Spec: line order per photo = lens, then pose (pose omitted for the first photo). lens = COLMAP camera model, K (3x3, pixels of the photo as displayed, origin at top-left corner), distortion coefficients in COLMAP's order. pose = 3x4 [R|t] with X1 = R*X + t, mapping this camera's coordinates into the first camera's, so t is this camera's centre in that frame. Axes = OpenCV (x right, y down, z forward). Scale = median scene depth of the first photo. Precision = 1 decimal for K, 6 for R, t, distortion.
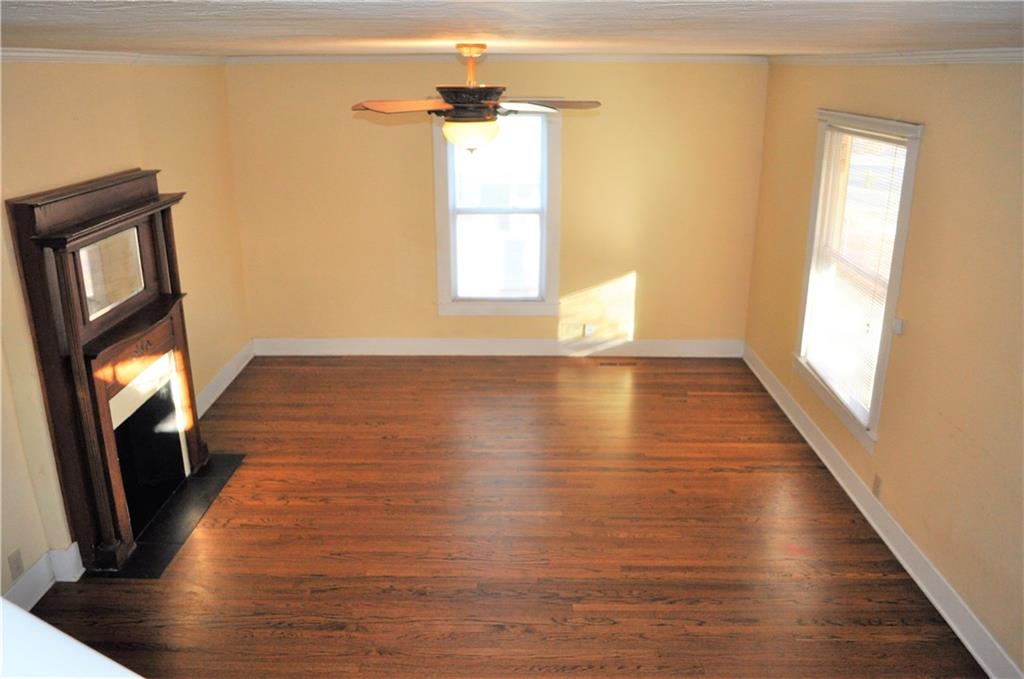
lens RADIAL K [[808.2, 0, 502.4], [0, 808.2, 342.7], [0, 0, 1]] dist [-0.073817, 0.009473]
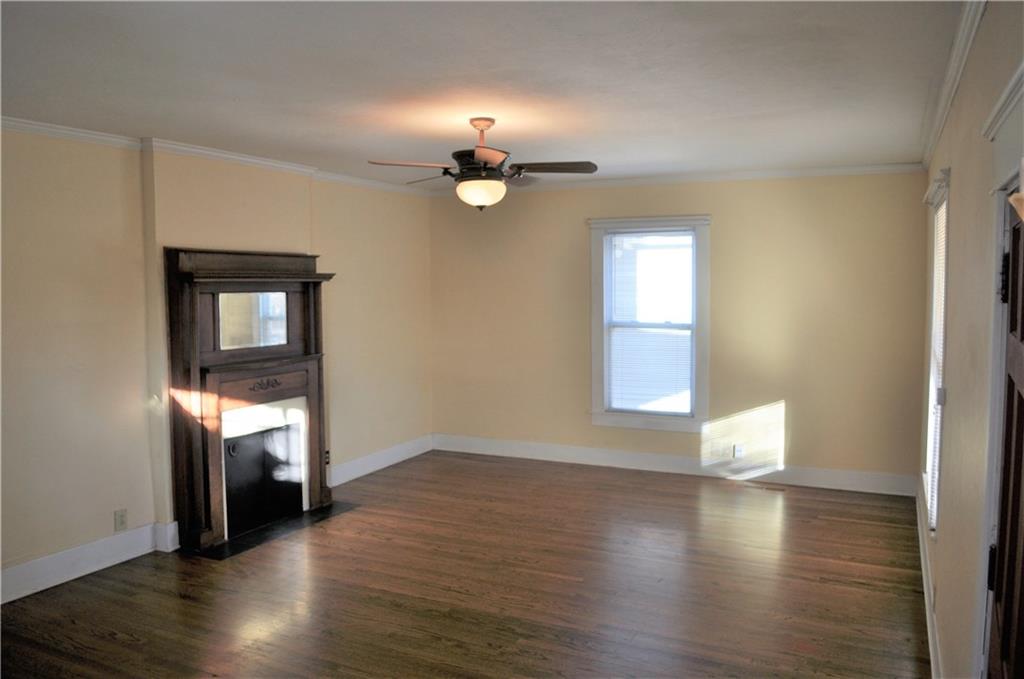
lens RADIAL K [[808.2, 0, 503.2], [0, 808.2, 342.2], [0, 0, 1]] dist [-0.073817, 0.009473]
pose [[0.902261, 0.030385, -0.430118, 0.353016], [-0.135341, 0.967060, -0.215588, 0.139025], [0.409399, 0.252730, 0.876653, 0.028130]]
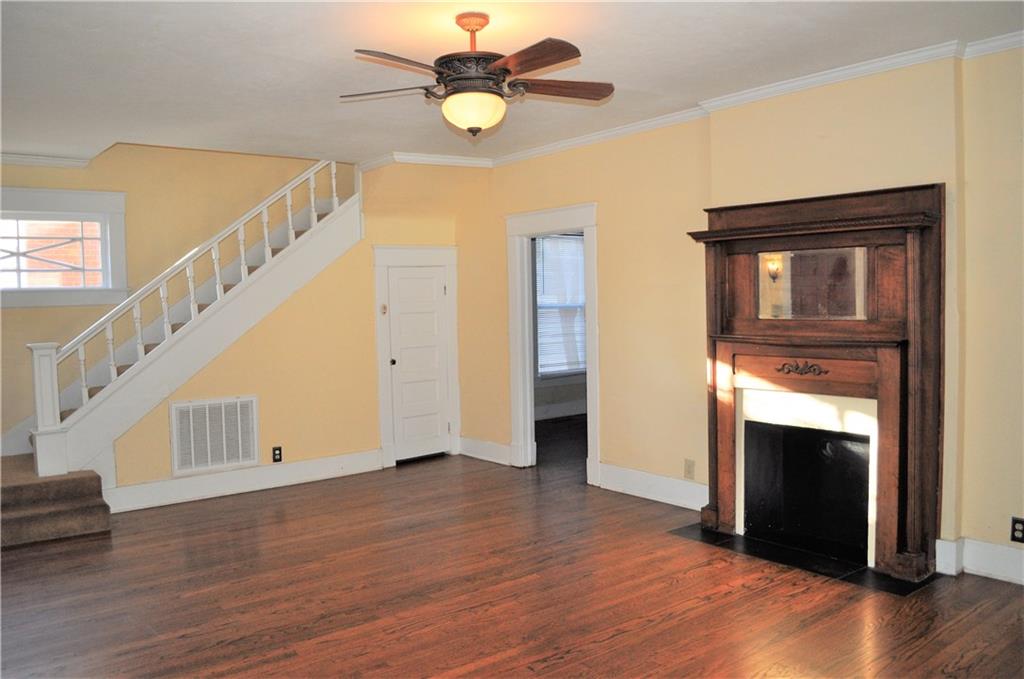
lens RADIAL K [[808.2, 0, 497.5], [0, 808.2, 322.8], [0, 0, 1]] dist [-0.073817, 0.009473]
pose [[-0.786533, 0.036029, -0.616496, 0.360053], [-0.175488, 0.944101, 0.279064, -0.209464], [0.592089, 0.327680, -0.736244, 1.242405]]
